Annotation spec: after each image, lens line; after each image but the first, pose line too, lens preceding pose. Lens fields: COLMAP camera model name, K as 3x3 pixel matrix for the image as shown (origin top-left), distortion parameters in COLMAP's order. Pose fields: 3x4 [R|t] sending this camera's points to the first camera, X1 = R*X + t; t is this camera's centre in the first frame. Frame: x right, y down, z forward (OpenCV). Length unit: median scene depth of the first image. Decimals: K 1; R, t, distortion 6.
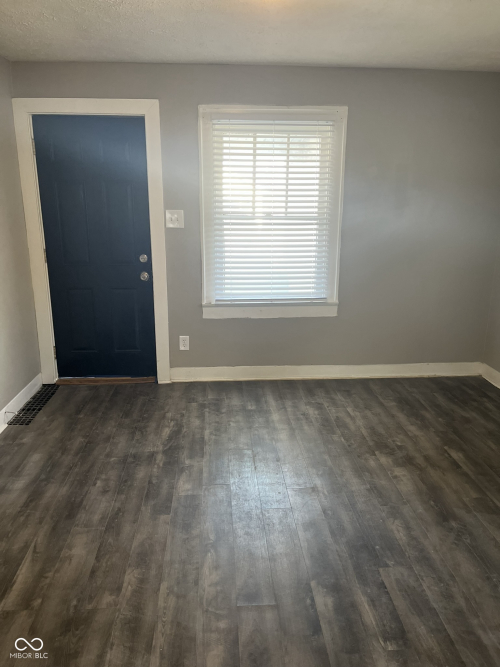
lens RADIAL K [[508.1, 0, 248.2], [0, 508.1, 328.3], [0, 0, 1]] dist [0.046115, -0.066192]
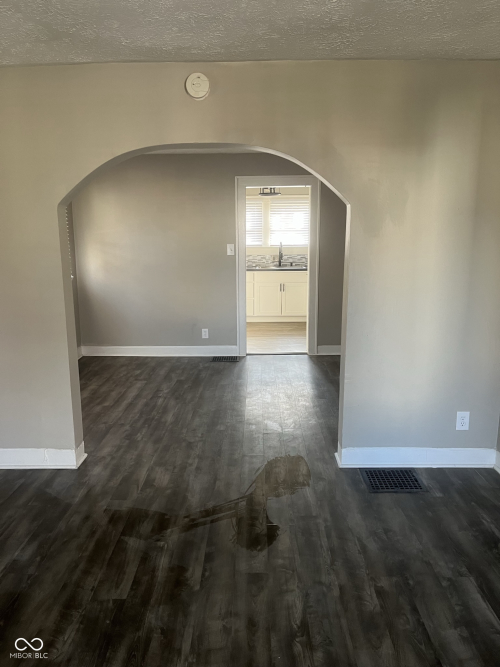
lens RADIAL K [[508.1, 0, 250.8], [0, 508.1, 332.2], [0, 0, 1]] dist [0.046115, -0.066192]
pose [[-0.997170, -0.008396, 0.074707, -0.062734], [0.023804, 0.907348, 0.419707, -0.443420], [-0.071310, 0.420297, -0.904580, 1.769037]]
